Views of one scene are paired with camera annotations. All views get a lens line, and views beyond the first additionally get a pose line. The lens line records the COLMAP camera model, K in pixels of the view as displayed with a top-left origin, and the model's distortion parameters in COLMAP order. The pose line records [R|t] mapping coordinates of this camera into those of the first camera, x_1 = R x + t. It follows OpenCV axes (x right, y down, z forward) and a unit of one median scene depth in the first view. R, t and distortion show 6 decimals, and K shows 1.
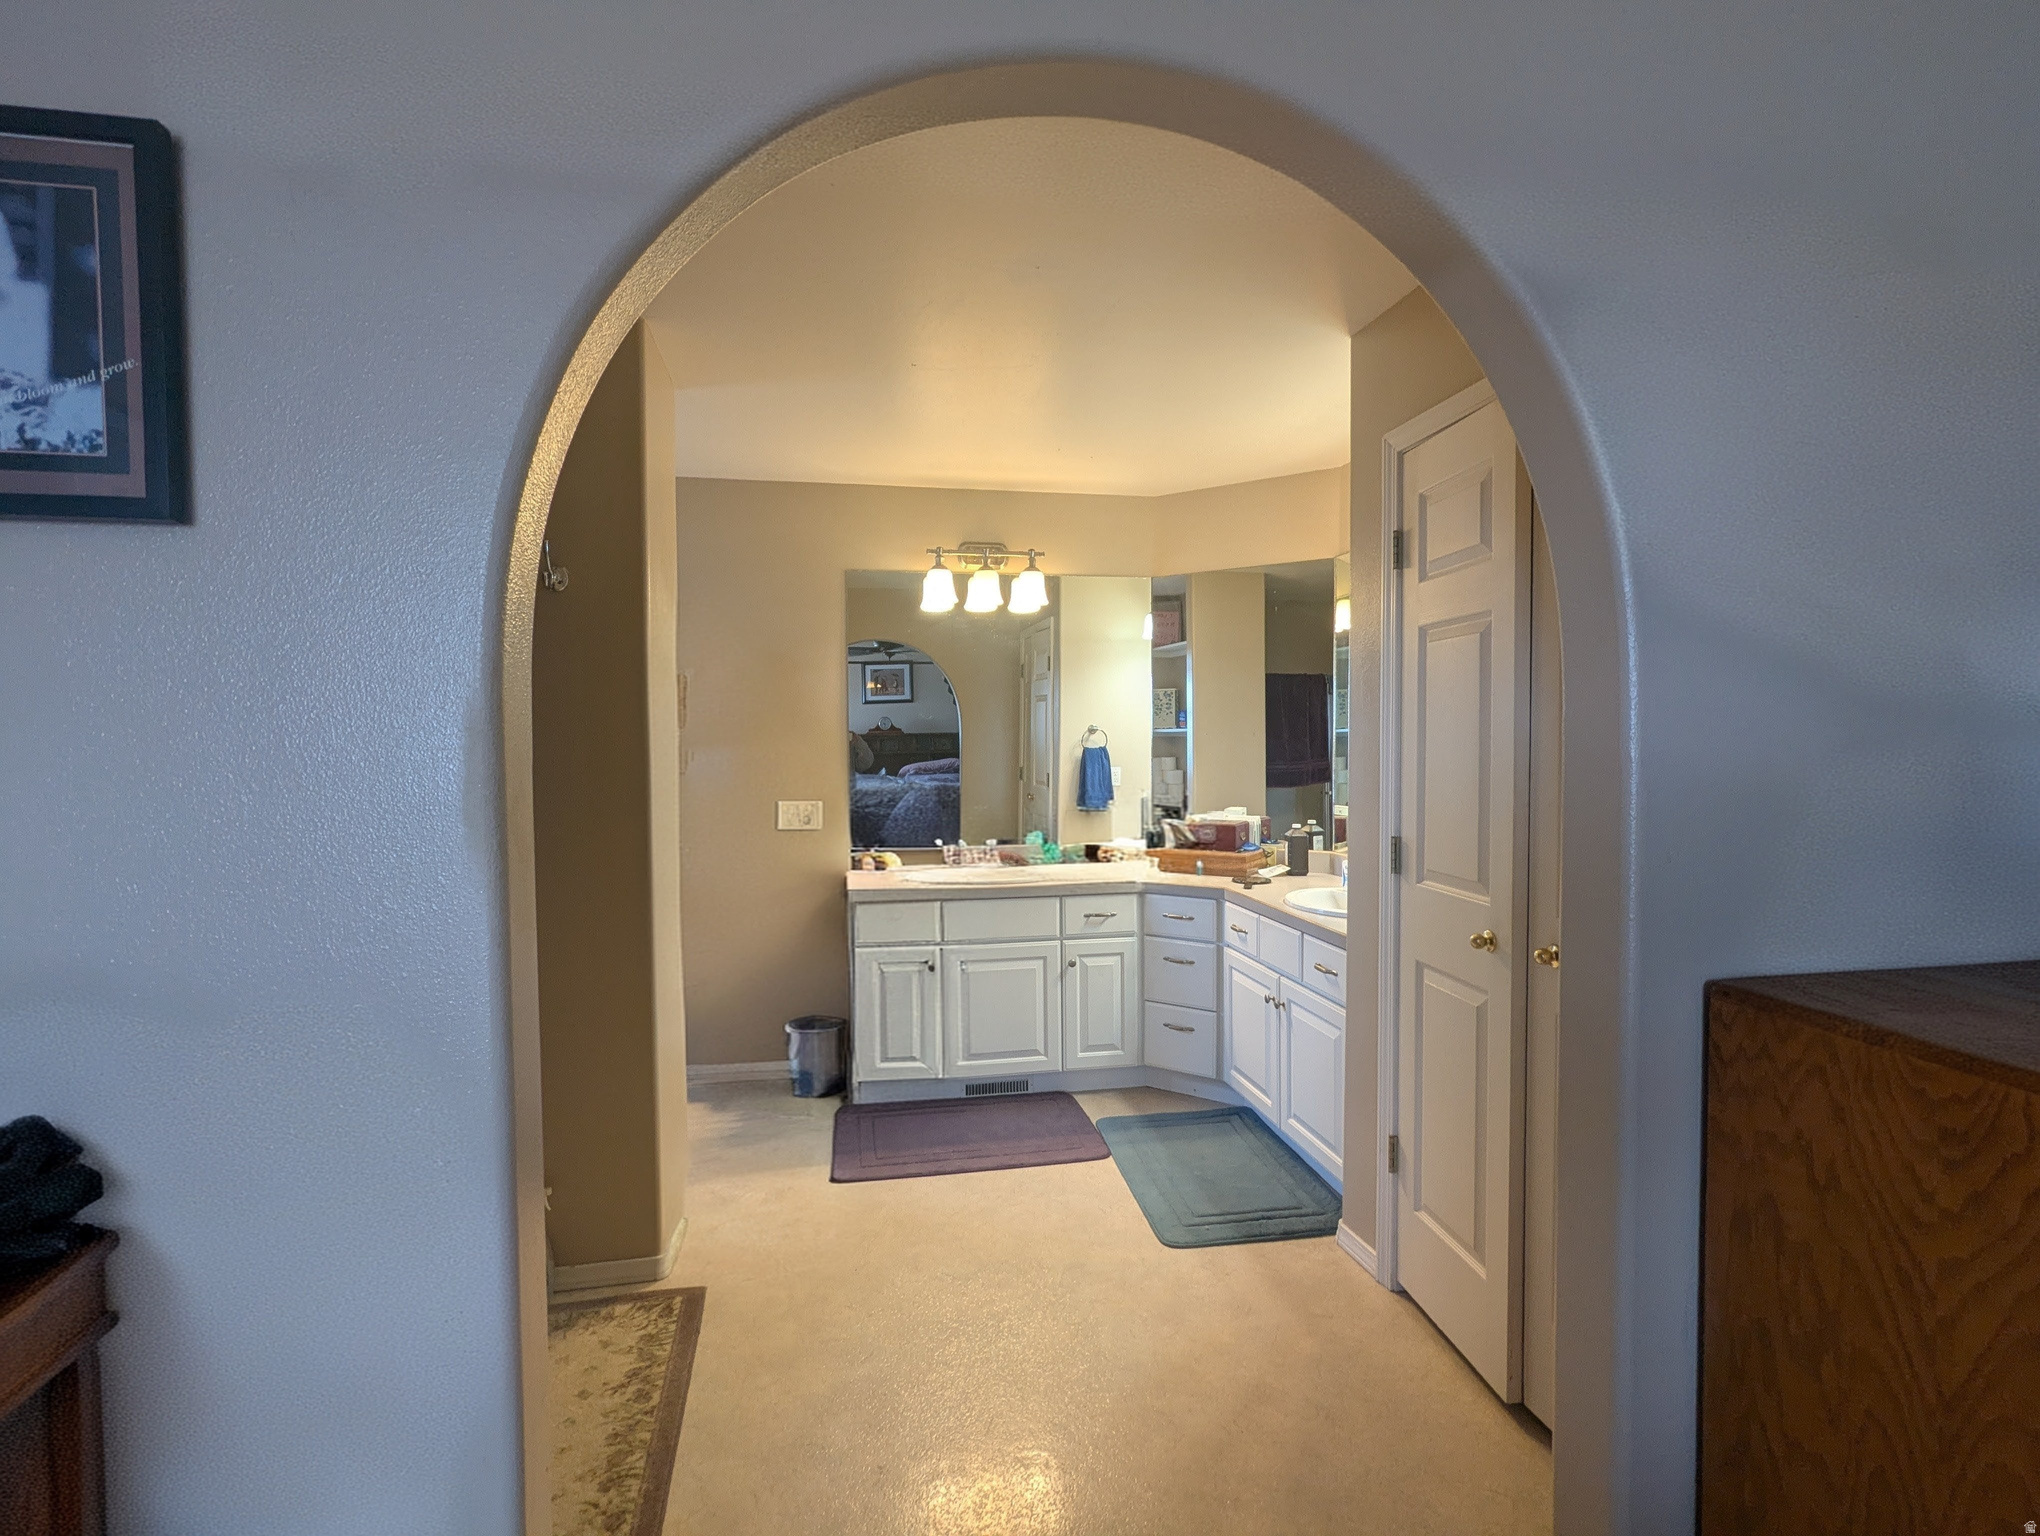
lens RADIAL K [[967.0, 0, 1020.0], [0, 967.0, 768.0], [0, 0, 1]] dist [0.000496, 0.000241]
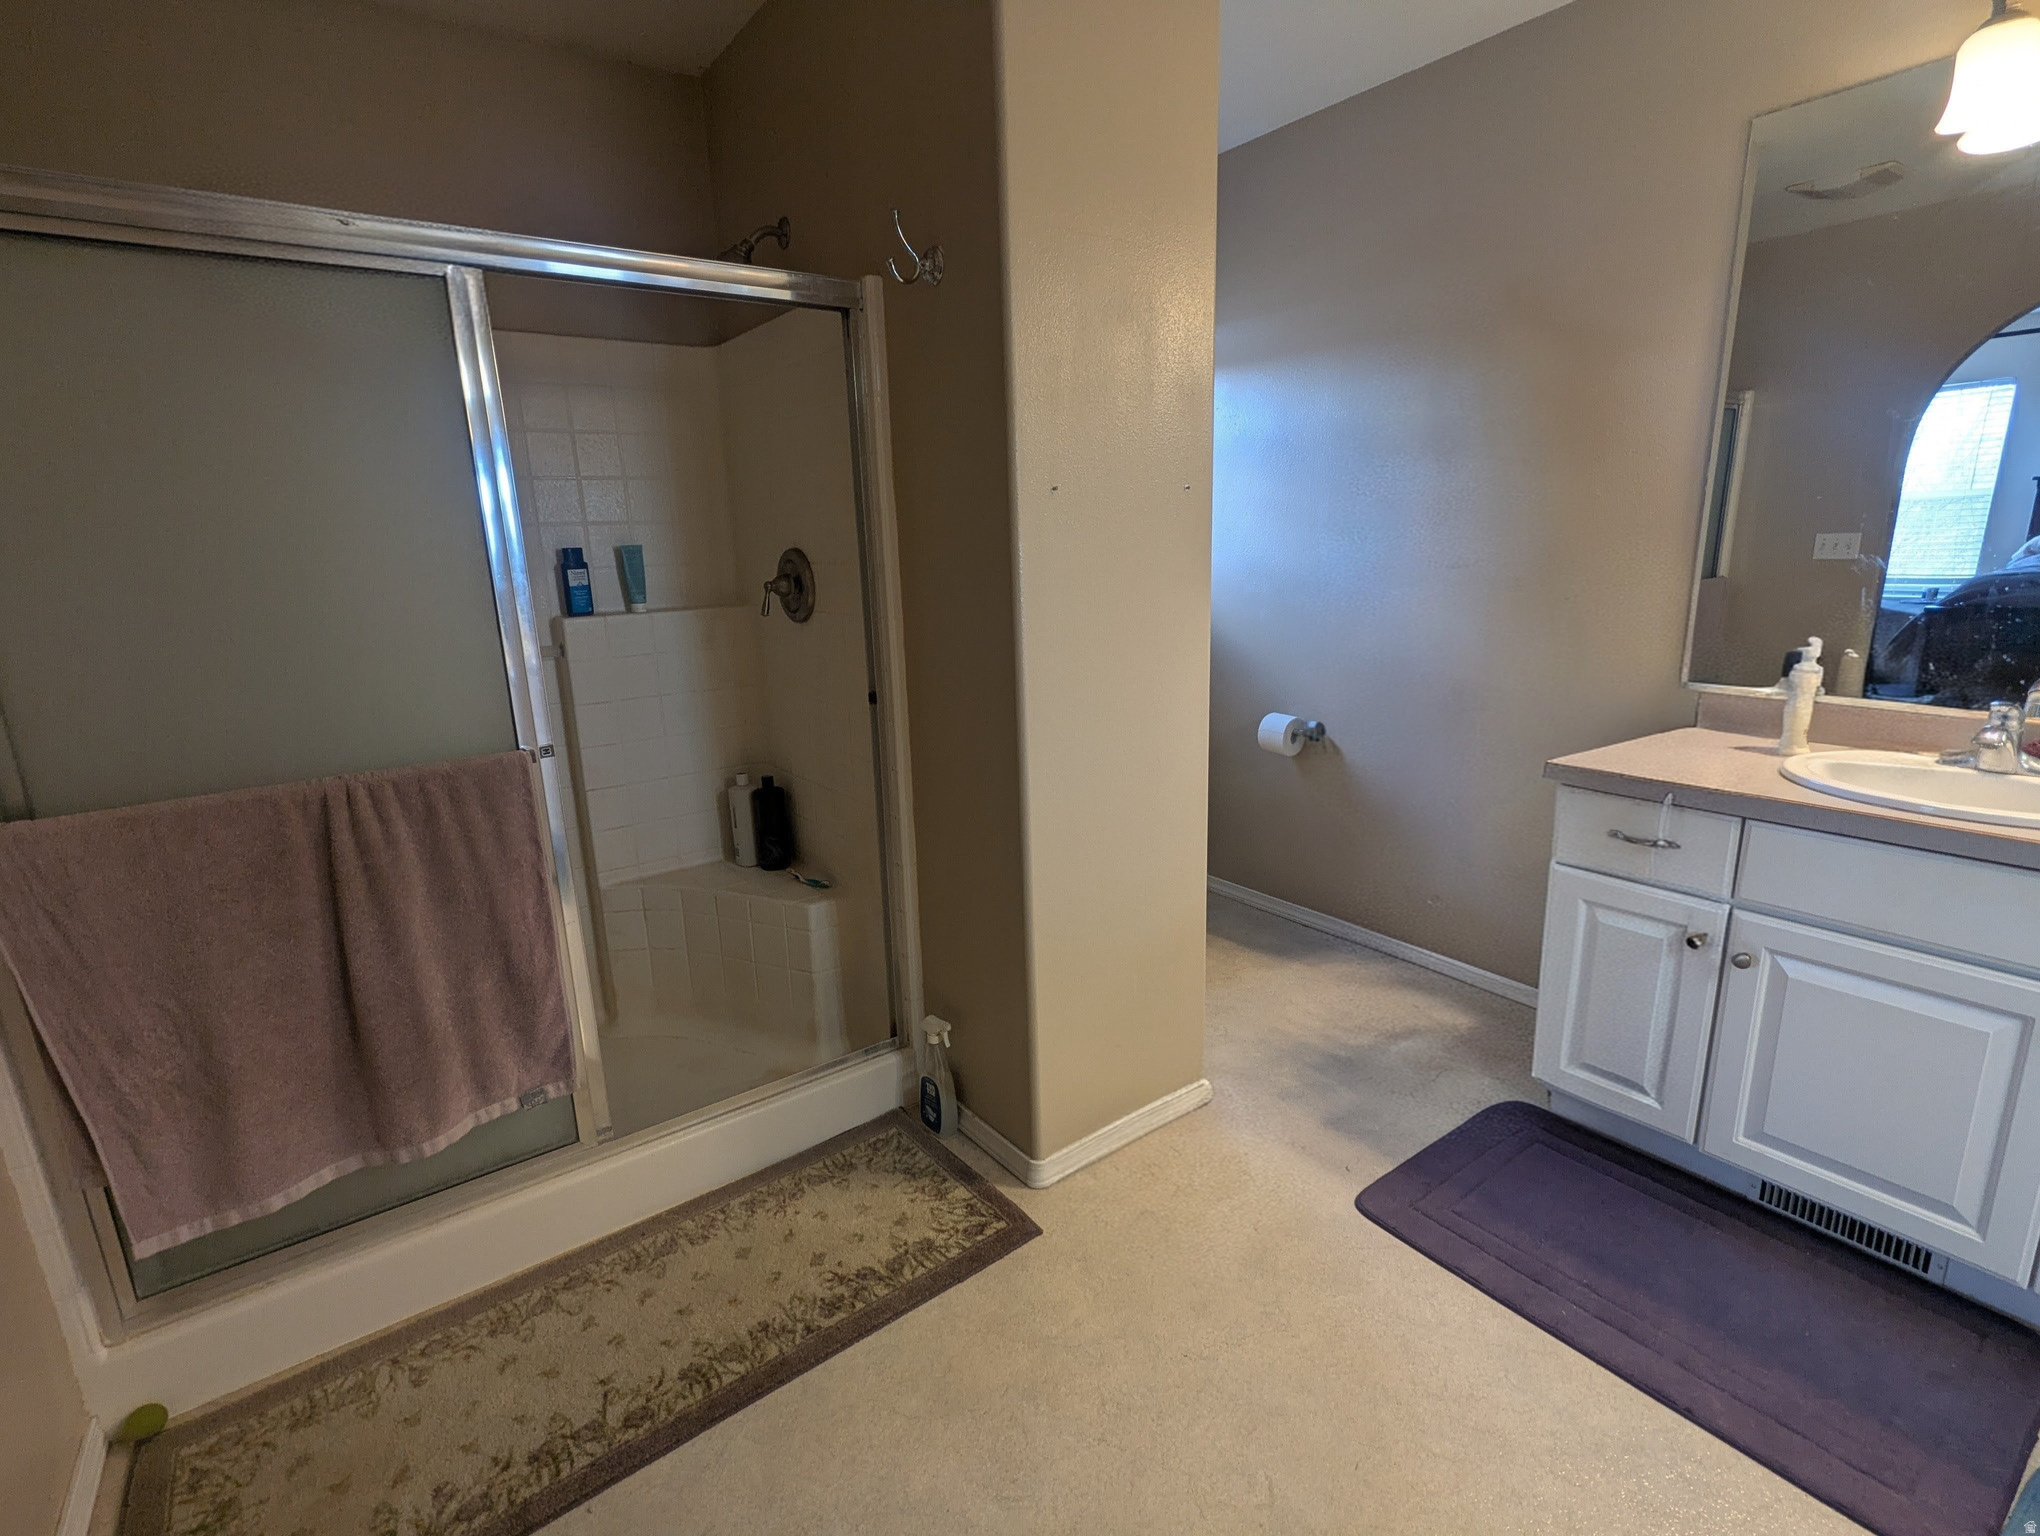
lens RADIAL K [[967.0, 0, 1020.0], [0, 967.0, 768.0], [0, 0, 1]] dist [0.000496, 0.000241]
pose [[0.438376, 0.205206, -0.875052, 0.199142], [-0.004886, 0.974117, 0.225989, 0.005143], [0.898778, -0.094793, 0.428033, 0.526889]]
